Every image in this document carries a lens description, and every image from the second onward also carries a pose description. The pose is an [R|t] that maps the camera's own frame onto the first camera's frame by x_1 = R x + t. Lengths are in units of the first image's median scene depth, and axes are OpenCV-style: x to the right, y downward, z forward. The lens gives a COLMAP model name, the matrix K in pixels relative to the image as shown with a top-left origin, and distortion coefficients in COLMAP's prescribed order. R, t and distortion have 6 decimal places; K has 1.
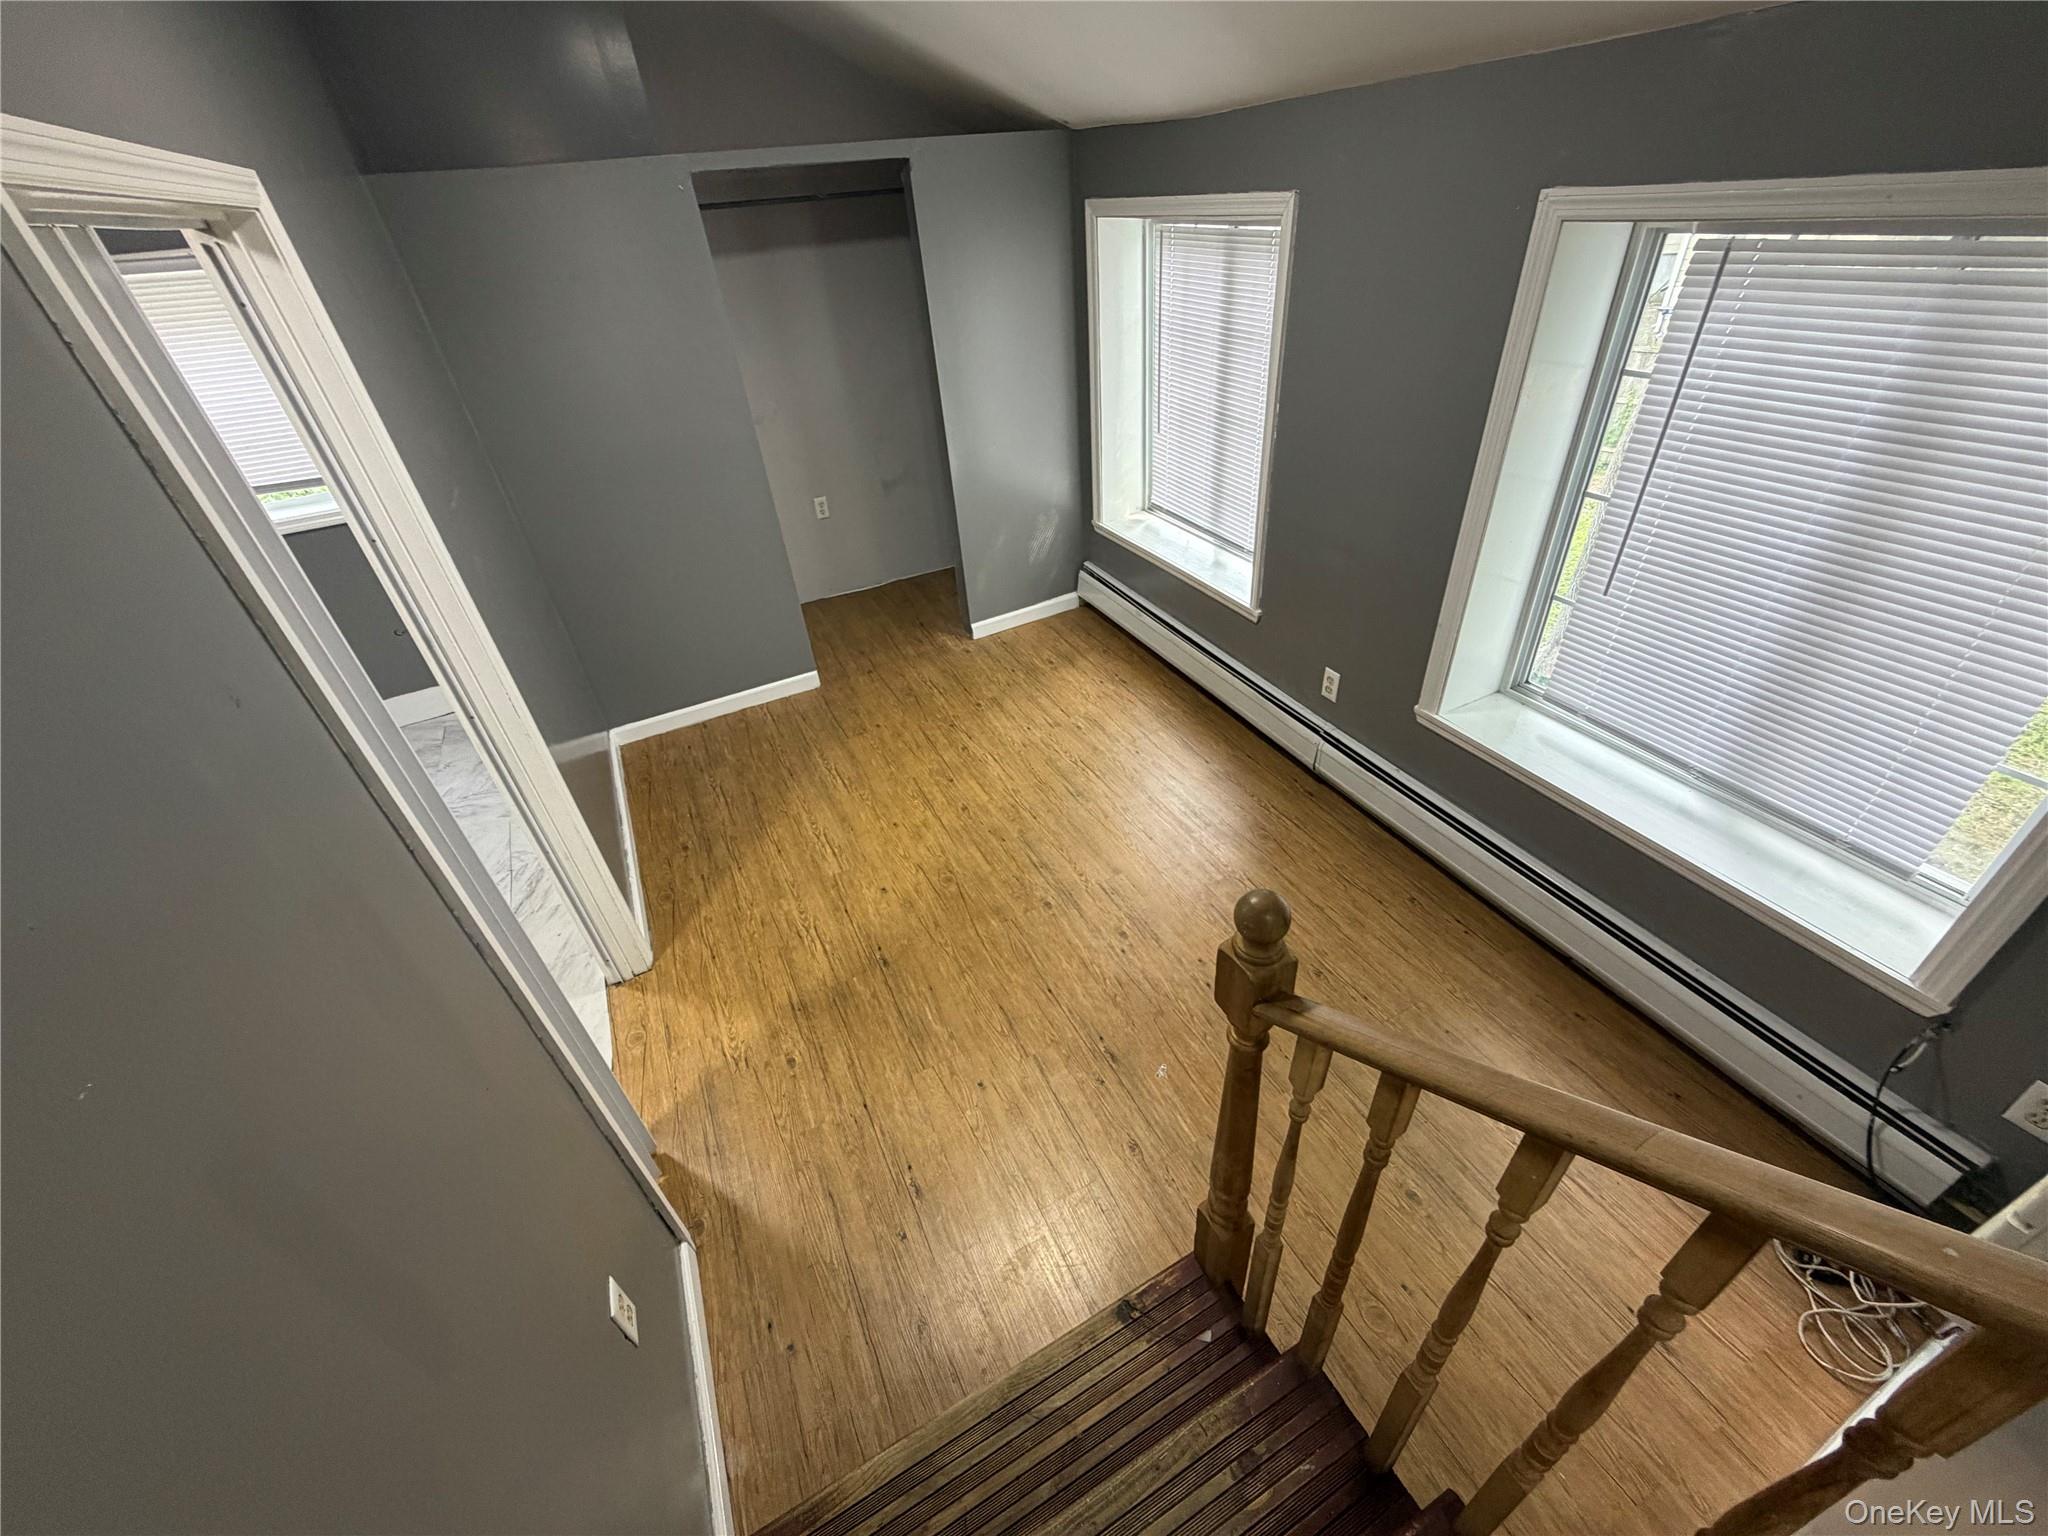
lens RADIAL K [[816.0, 0, 1020.0], [0, 816.0, 770.2], [0, 0, 1]] dist [-0.000259, 0.000299]
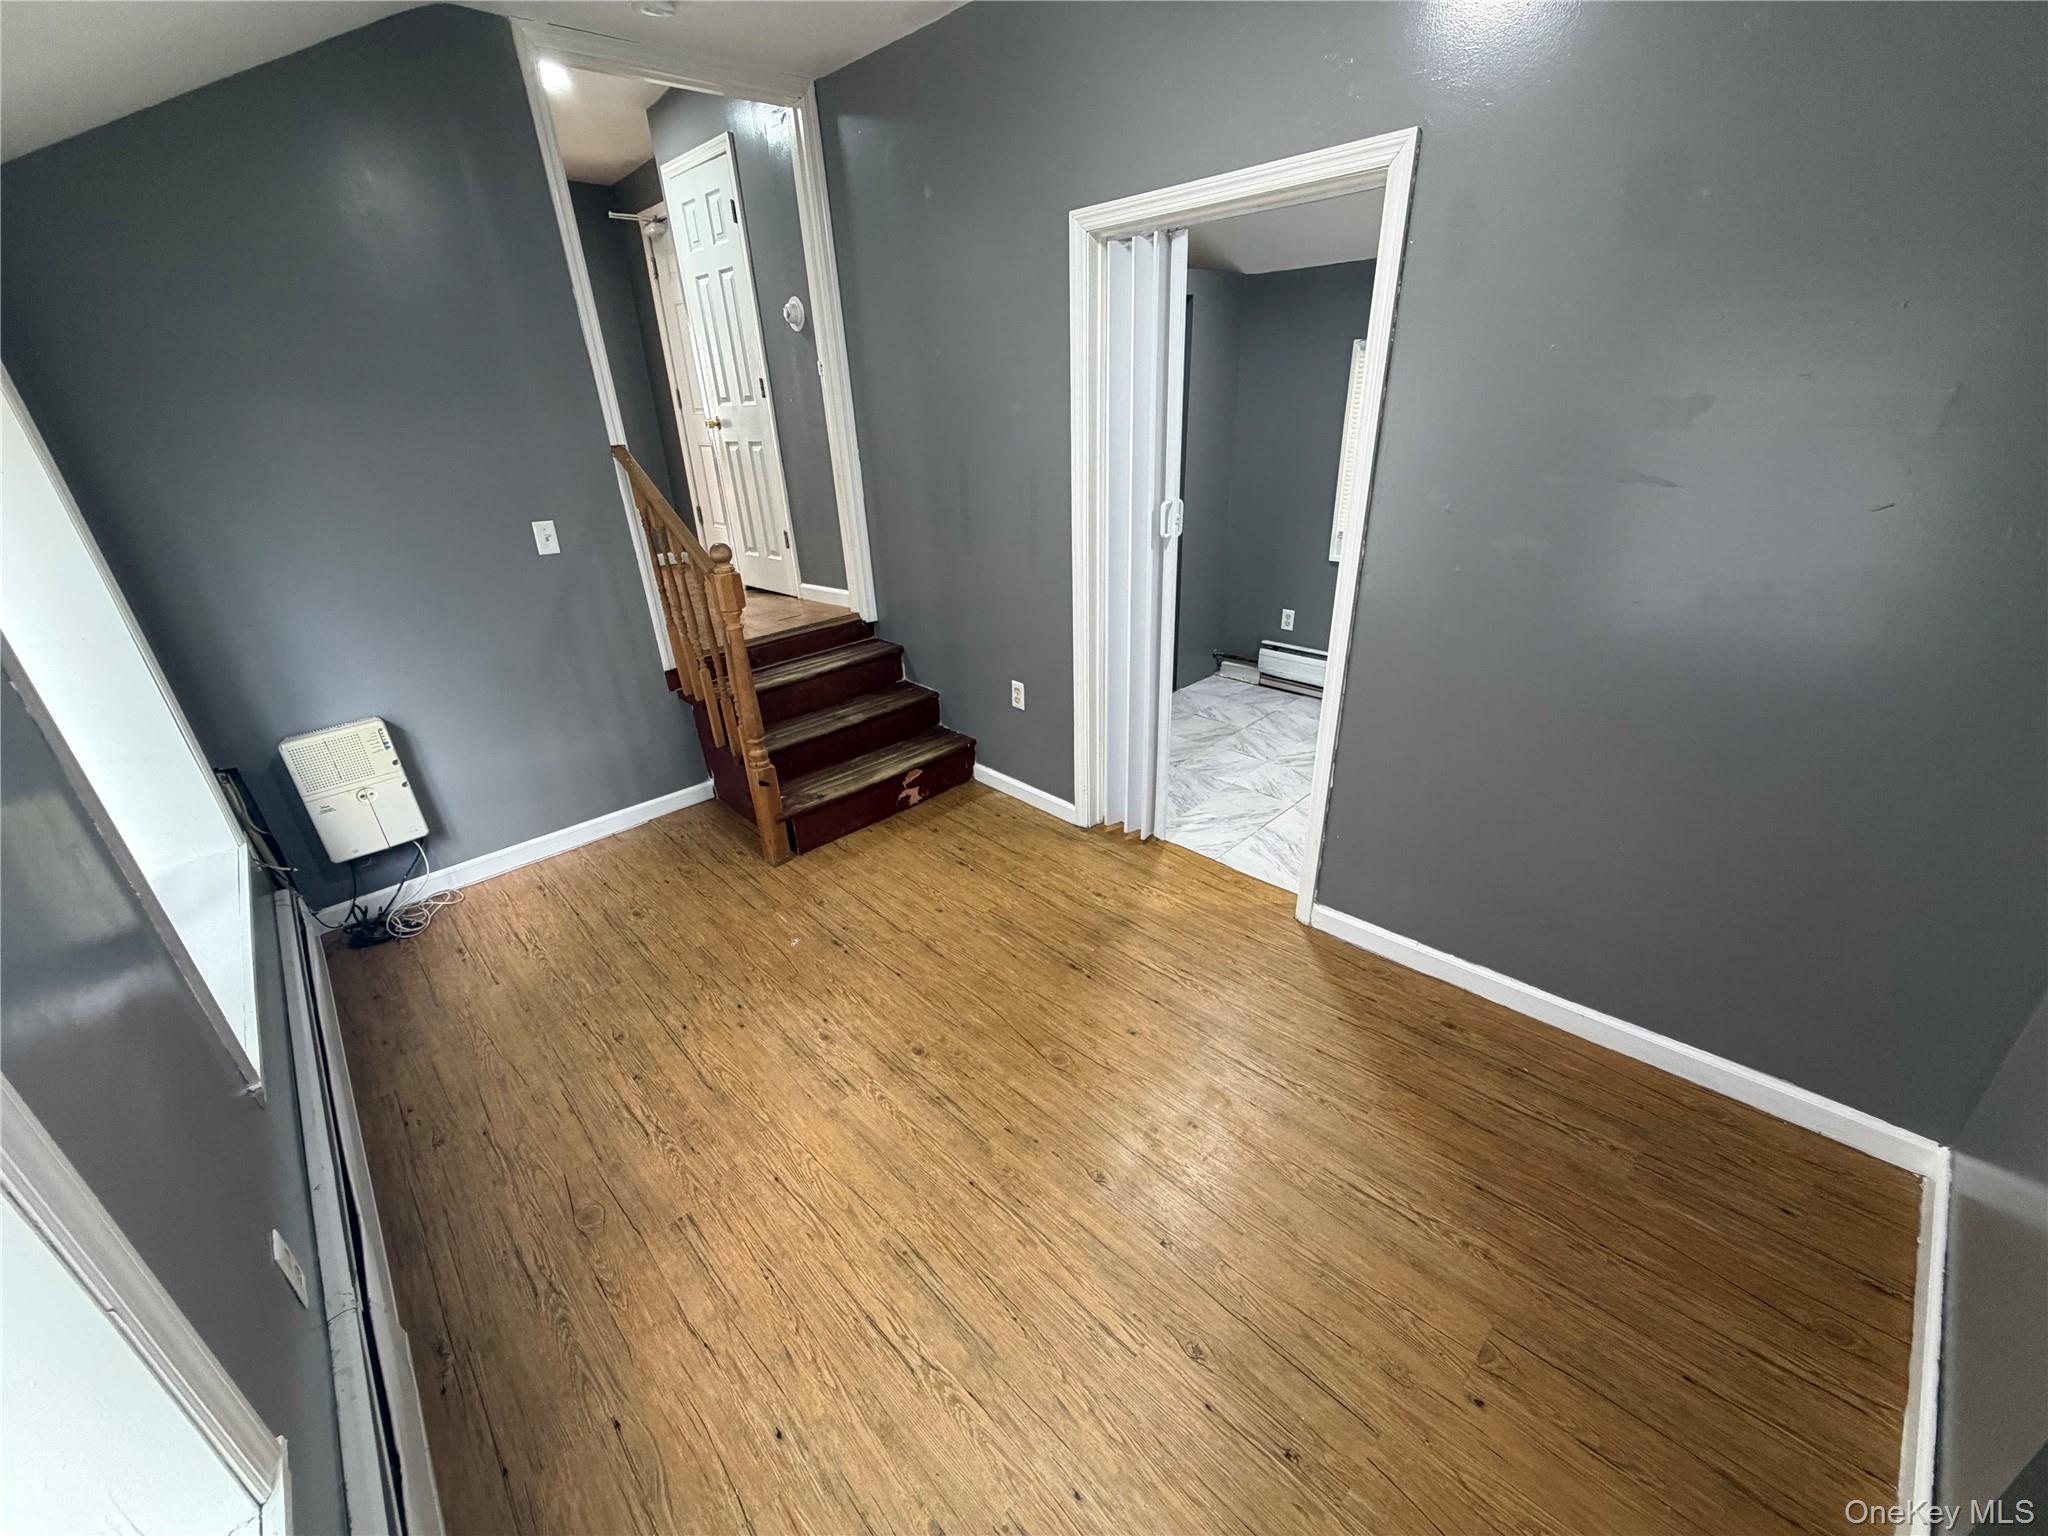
lens RADIAL K [[816.0, 0, 1020.0], [0, 816.0, 770.2], [0, 0, 1]] dist [-0.000259, 0.000299]
pose [[-0.947170, 0.233463, -0.219916, 0.059046], [-0.077519, 0.498705, 0.863298, -0.779382], [0.311222, 0.834738, -0.454261, 1.336919]]
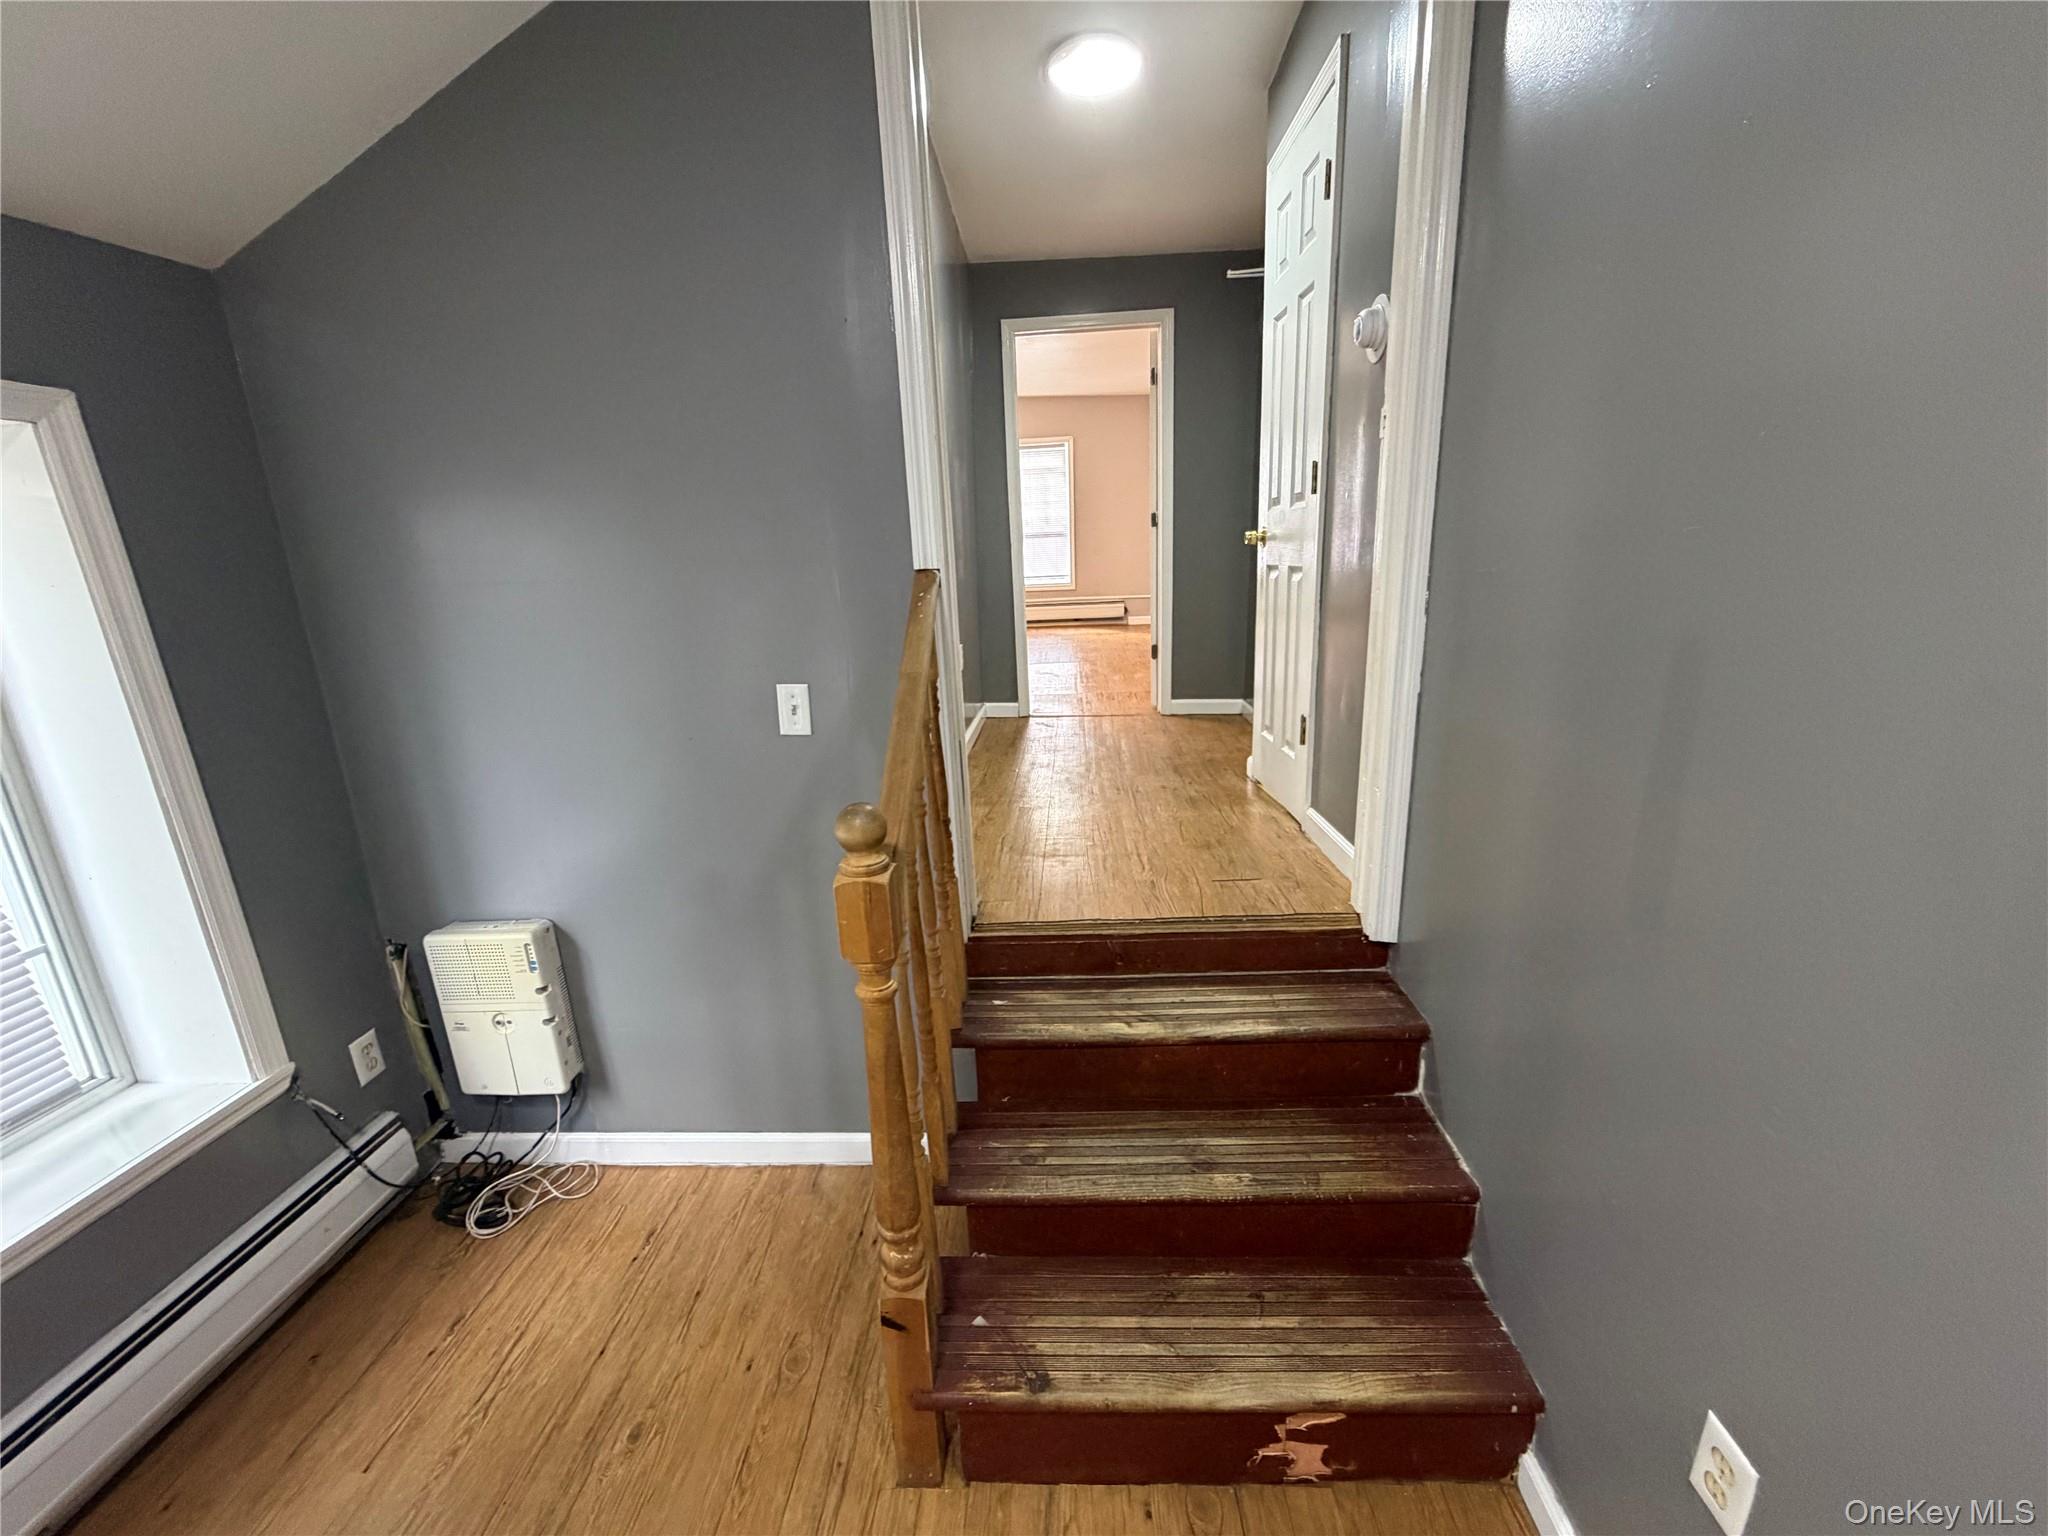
lens RADIAL K [[816.0, 0, 1020.0], [0, 816.0, 770.2], [0, 0, 1]] dist [-0.000259, 0.000299]
pose [[-0.865380, -0.013124, 0.500944, -0.181532], [0.376986, 0.641552, 0.668051, -0.221177], [-0.330150, 0.766967, -0.550239, 0.645925]]
